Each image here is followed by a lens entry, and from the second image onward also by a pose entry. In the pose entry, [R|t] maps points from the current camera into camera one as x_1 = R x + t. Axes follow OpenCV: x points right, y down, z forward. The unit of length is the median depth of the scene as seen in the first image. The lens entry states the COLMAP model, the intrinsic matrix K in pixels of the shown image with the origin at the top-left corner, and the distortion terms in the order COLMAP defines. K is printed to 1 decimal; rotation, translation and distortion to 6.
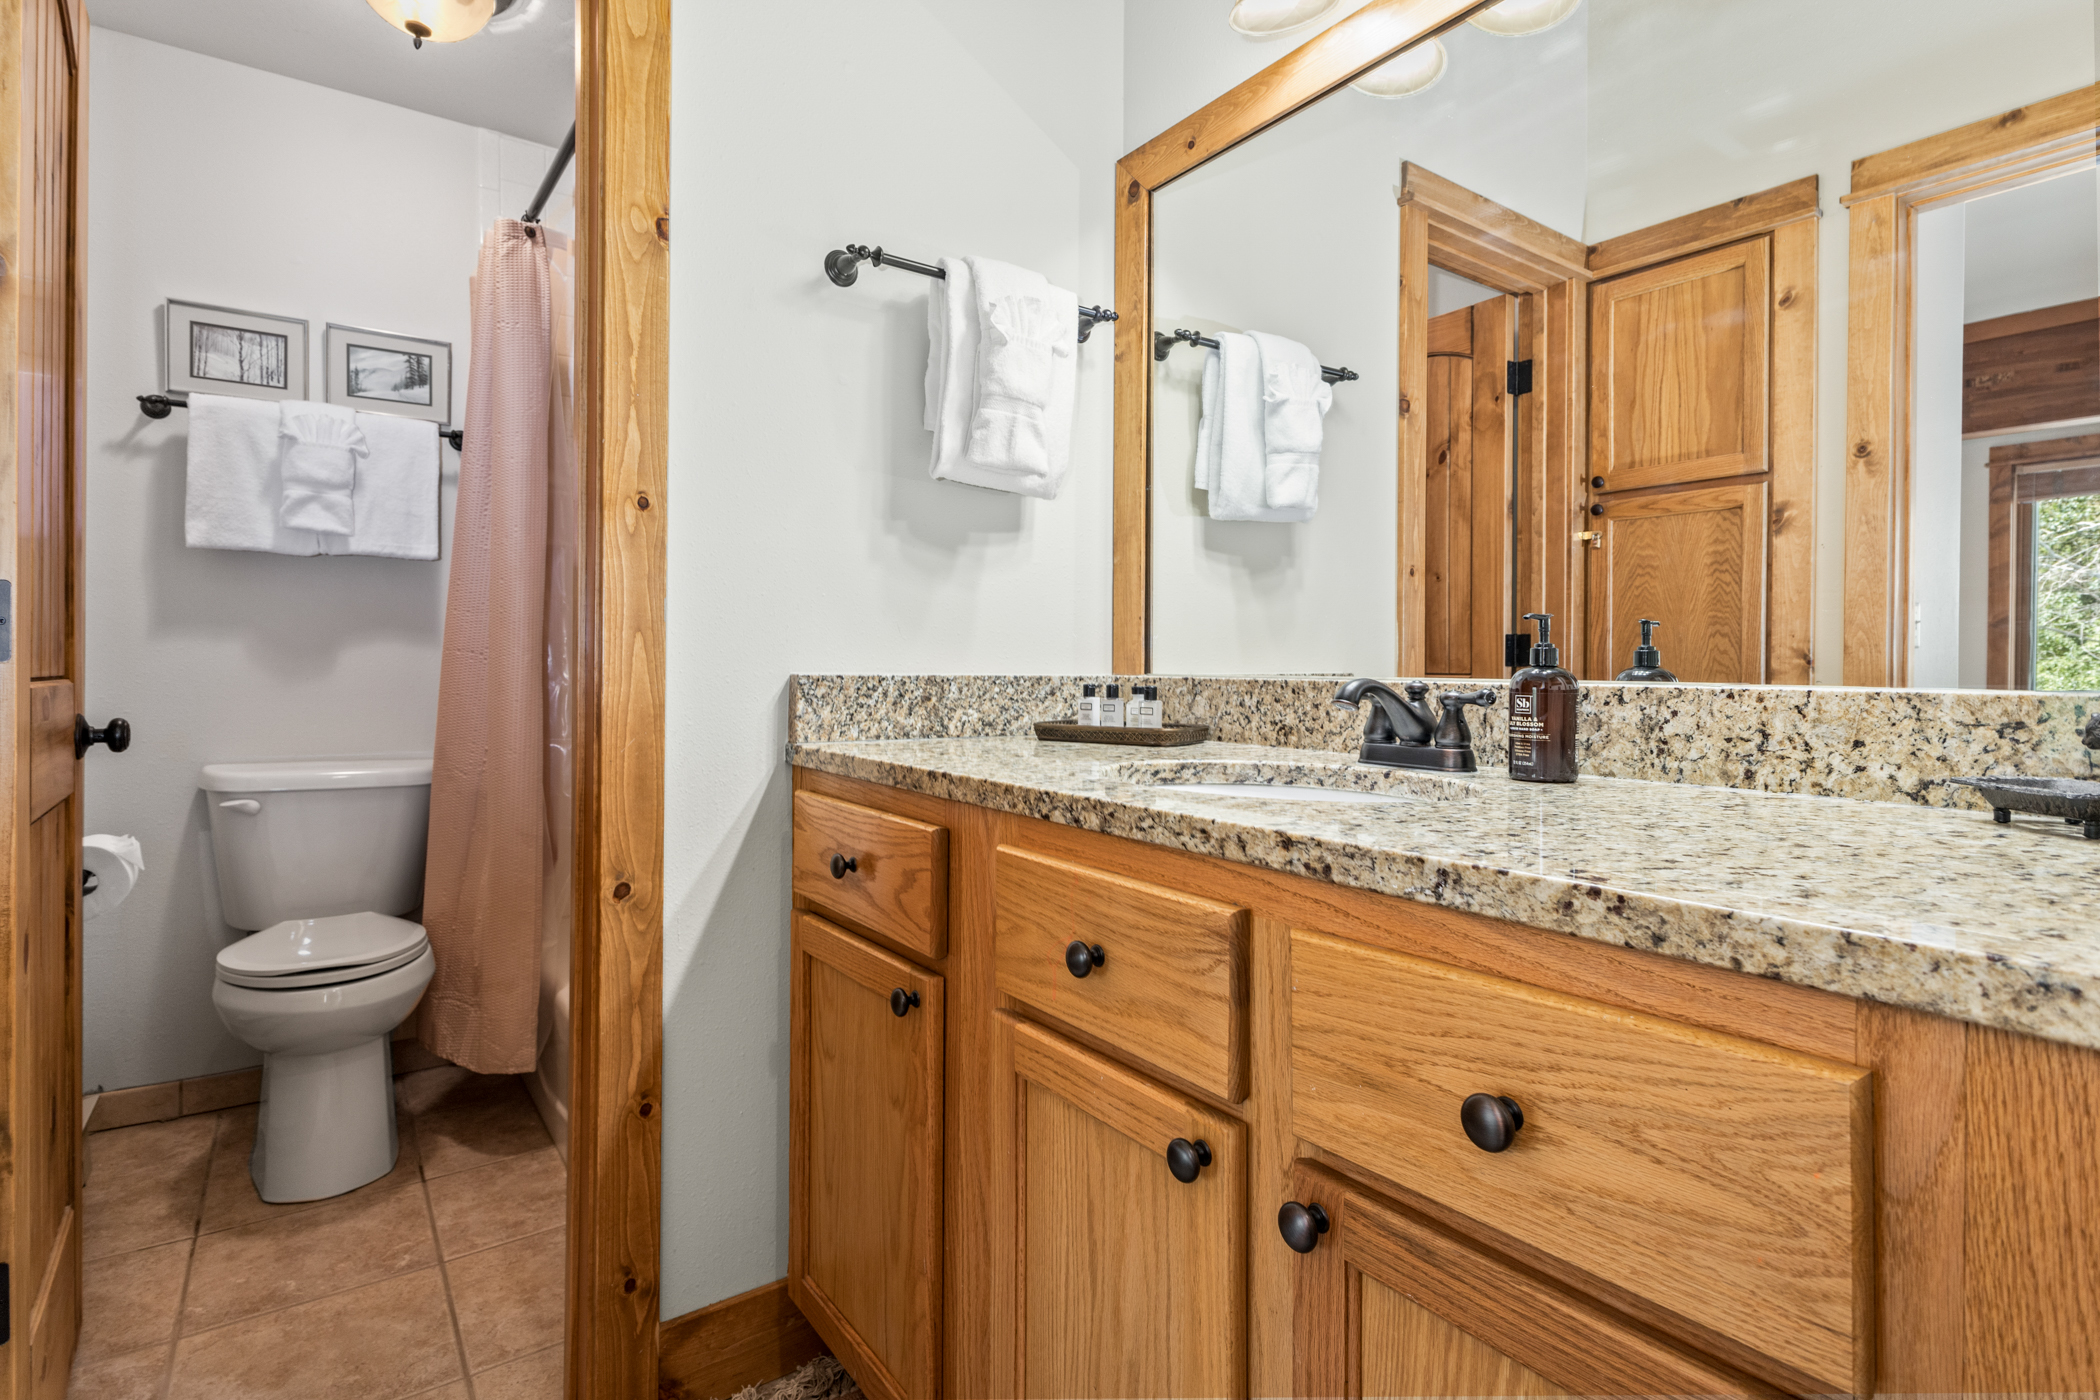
lens RADIAL K [[1061.1, 0, 1091.2], [0, 1061.1, 673.3], [0, 0, 1]] dist [0.011517, -0.003356]
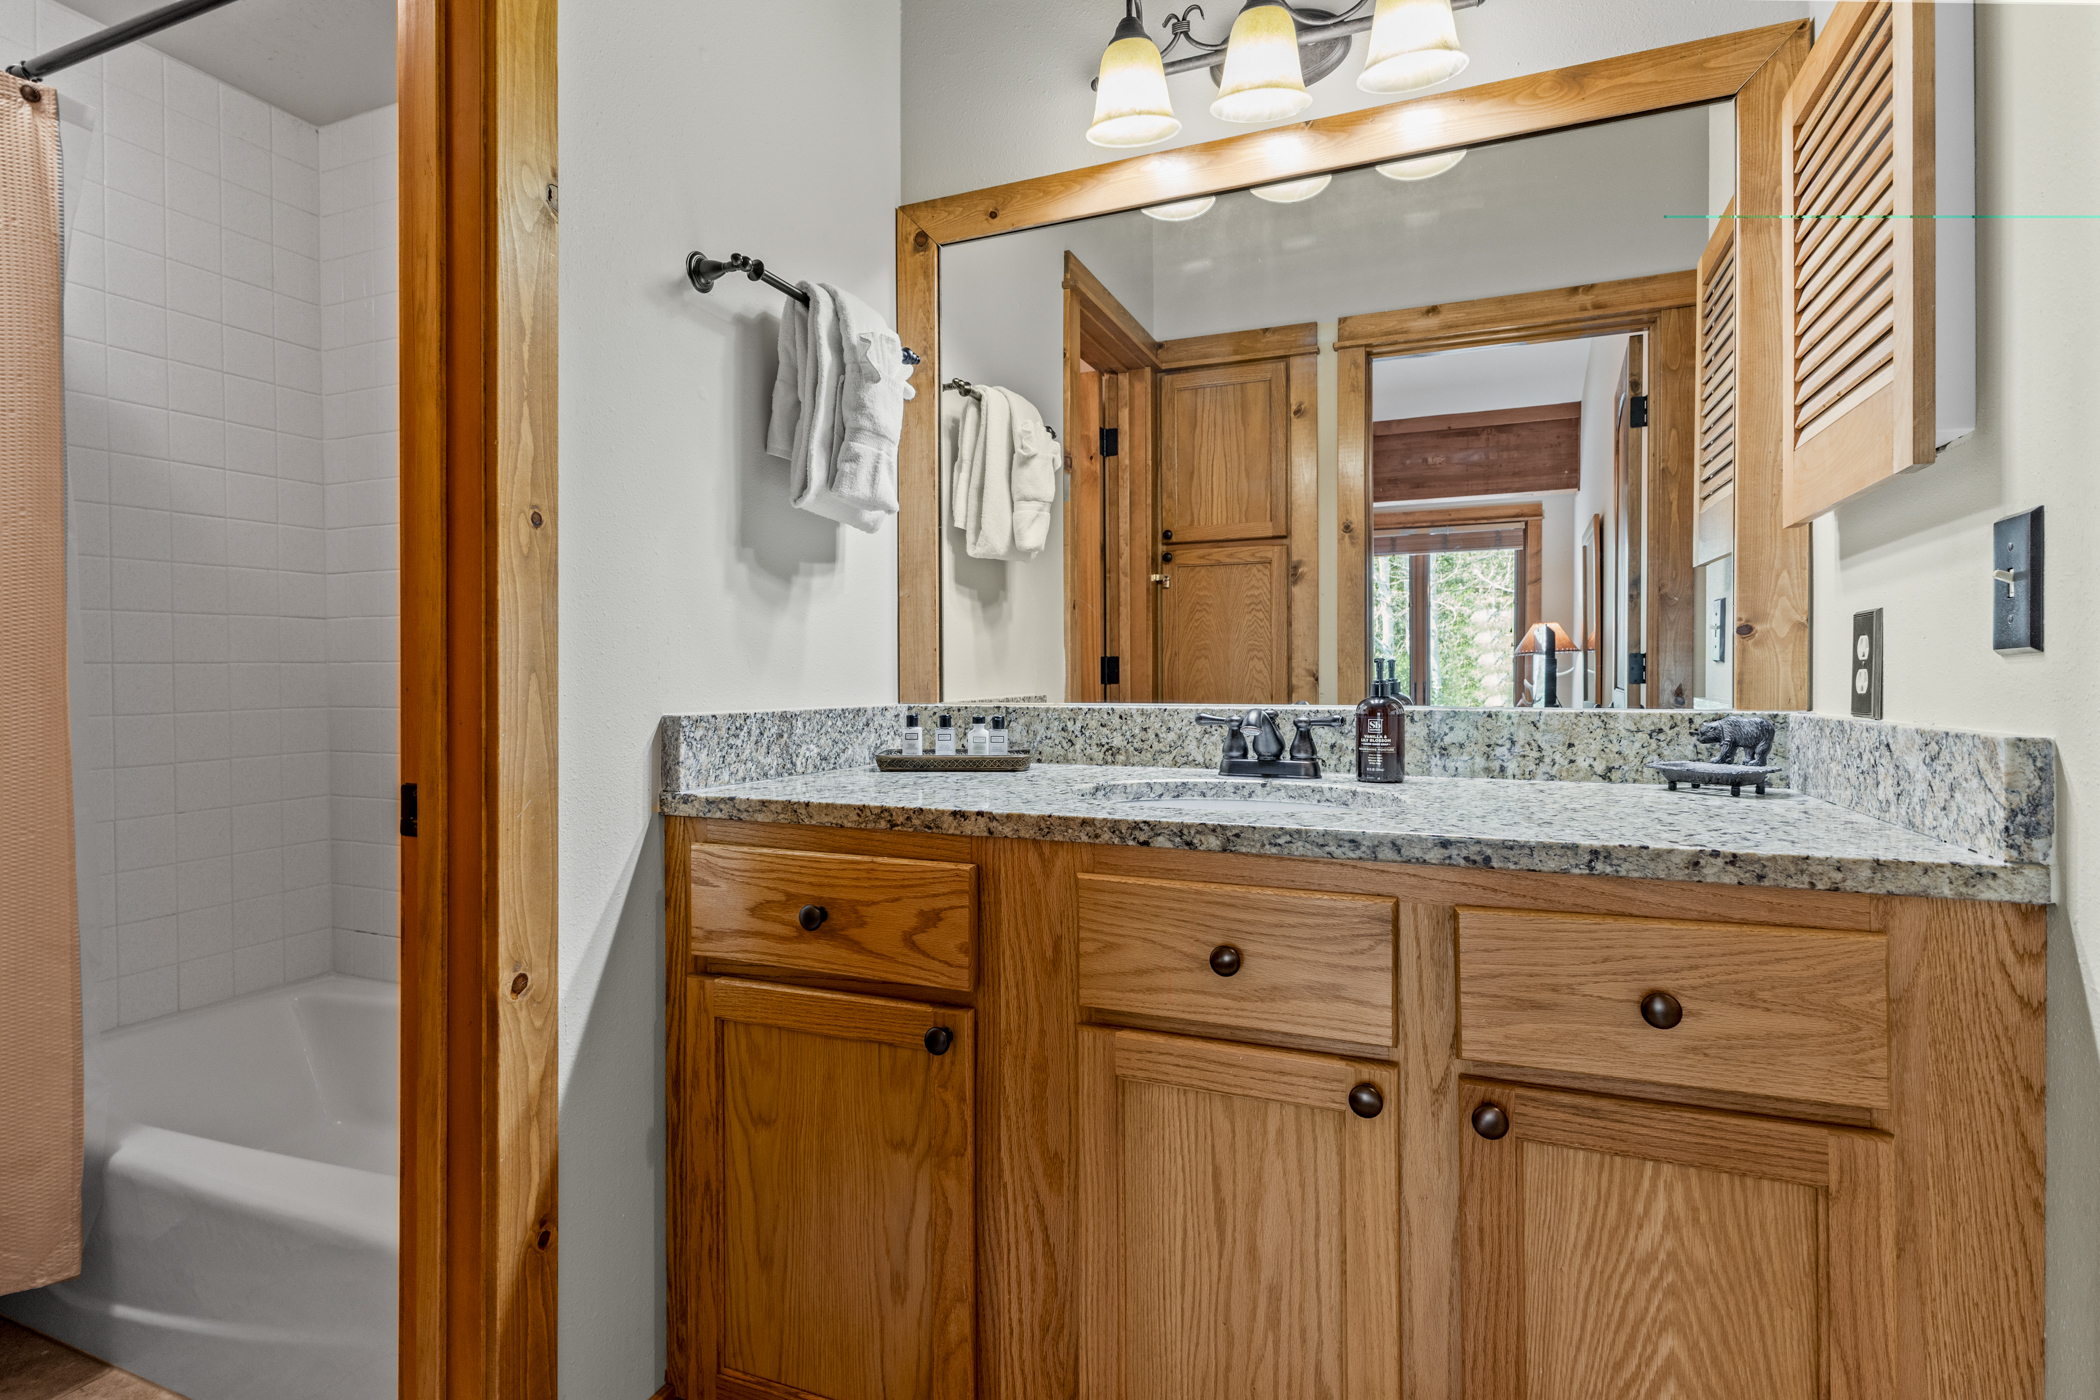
lens RADIAL K [[1029.1, 0, 1072.7], [0, 1029.1, 682.0], [0, 0, 1]] dist [0.009673, -0.002956]
pose [[0.846370, -0.013313, 0.532429, -0.499676], [0.012070, 0.999910, 0.005814, -0.031442], [-0.532459, 0.001505, 0.846455, 0.083529]]
